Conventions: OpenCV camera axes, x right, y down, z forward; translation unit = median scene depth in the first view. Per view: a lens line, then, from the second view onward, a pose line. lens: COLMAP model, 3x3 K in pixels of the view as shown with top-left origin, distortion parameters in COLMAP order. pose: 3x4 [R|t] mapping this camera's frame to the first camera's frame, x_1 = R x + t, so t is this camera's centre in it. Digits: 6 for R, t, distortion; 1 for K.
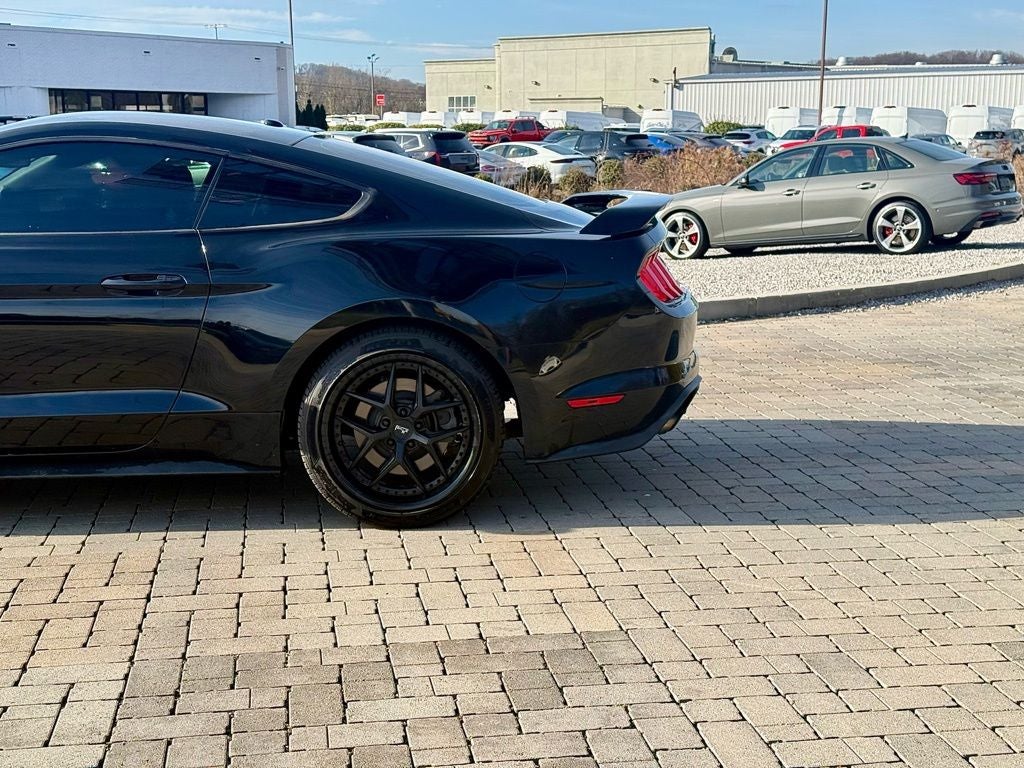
lens RADIAL K [[1399.8, 0, 512.4], [0, 1399.8, 381.3], [0, 0, 1]] dist [0.166576, 0.000000]
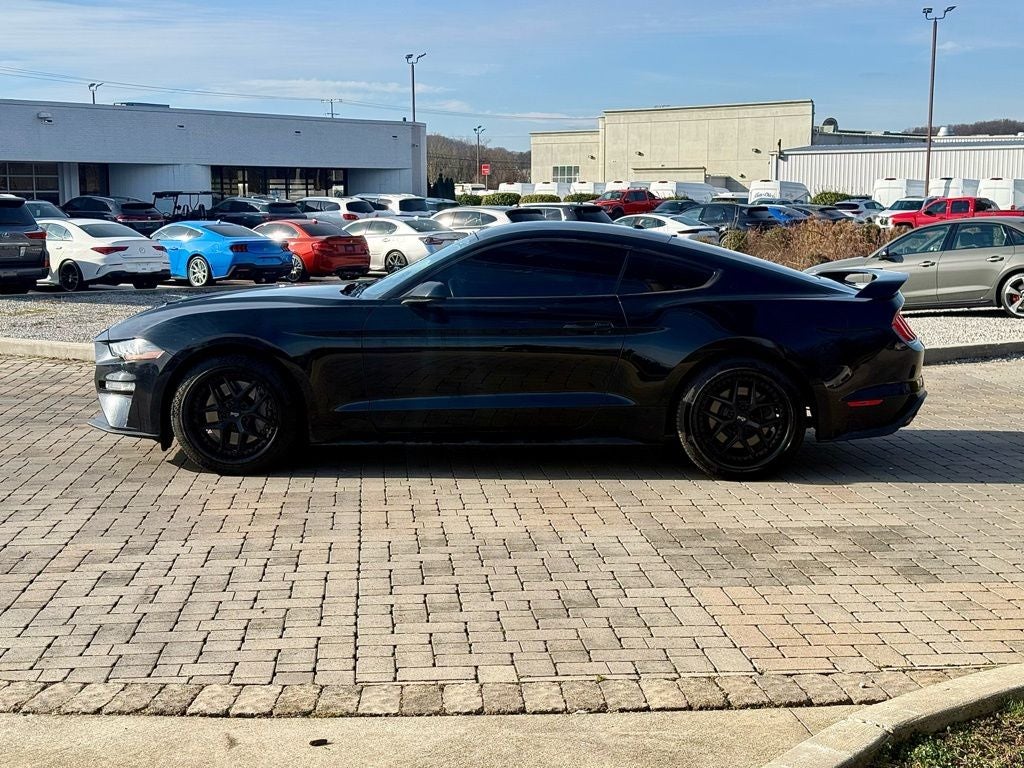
lens RADIAL K [[1399.8, 0, 512.5], [0, 1399.8, 387.7], [0, 0, 1]] dist [0.166576, 0.000000]
pose [[0.998030, 0.011272, -0.061721, -0.066700], [-0.013786, 0.999086, -0.040456, 0.018632], [0.061209, 0.041227, 0.997273, -0.171475]]
